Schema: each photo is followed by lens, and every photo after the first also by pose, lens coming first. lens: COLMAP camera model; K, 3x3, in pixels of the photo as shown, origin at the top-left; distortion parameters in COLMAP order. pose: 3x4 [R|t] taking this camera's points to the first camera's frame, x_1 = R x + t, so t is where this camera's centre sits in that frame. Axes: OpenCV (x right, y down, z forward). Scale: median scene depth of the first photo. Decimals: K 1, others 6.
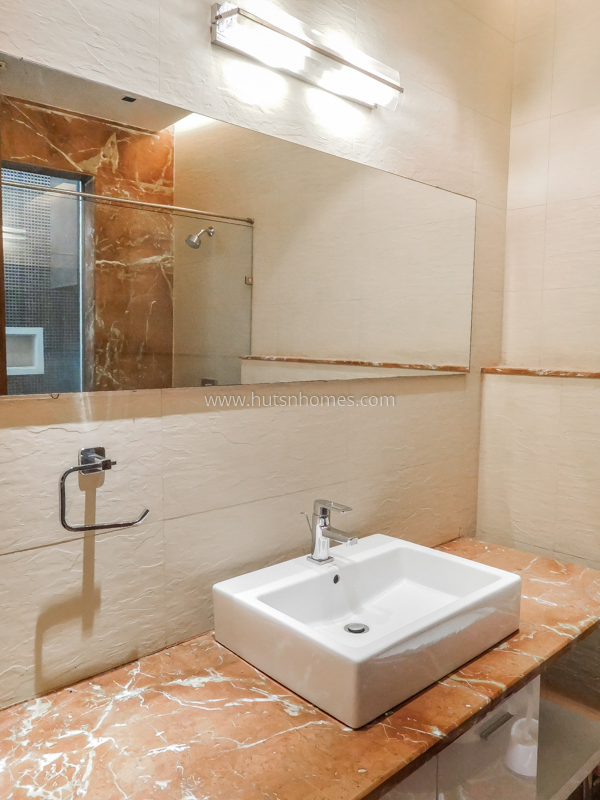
lens RADIAL K [[620.2, 0, 299.5], [0, 620.2, 400.3], [0, 0, 1]] dist [-0.004691, 0.003217]
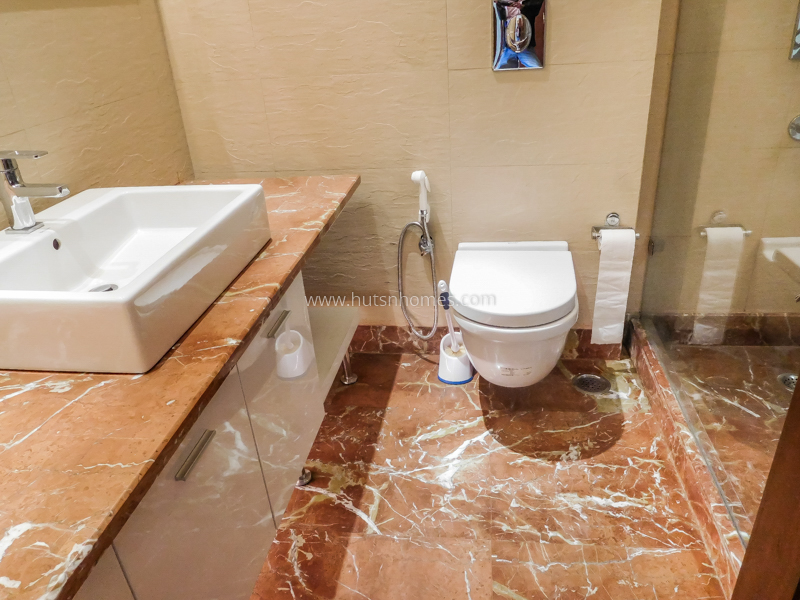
lens RADIAL K [[620.2, 0, 399.0], [0, 620.2, 299.9], [0, 0, 1]] dist [-0.004691, 0.003217]
pose [[0.780141, -0.336213, 0.527580, -0.051108], [0.137290, 0.914765, 0.379943, 0.129861], [-0.610354, -0.223978, 0.759804, 0.114877]]
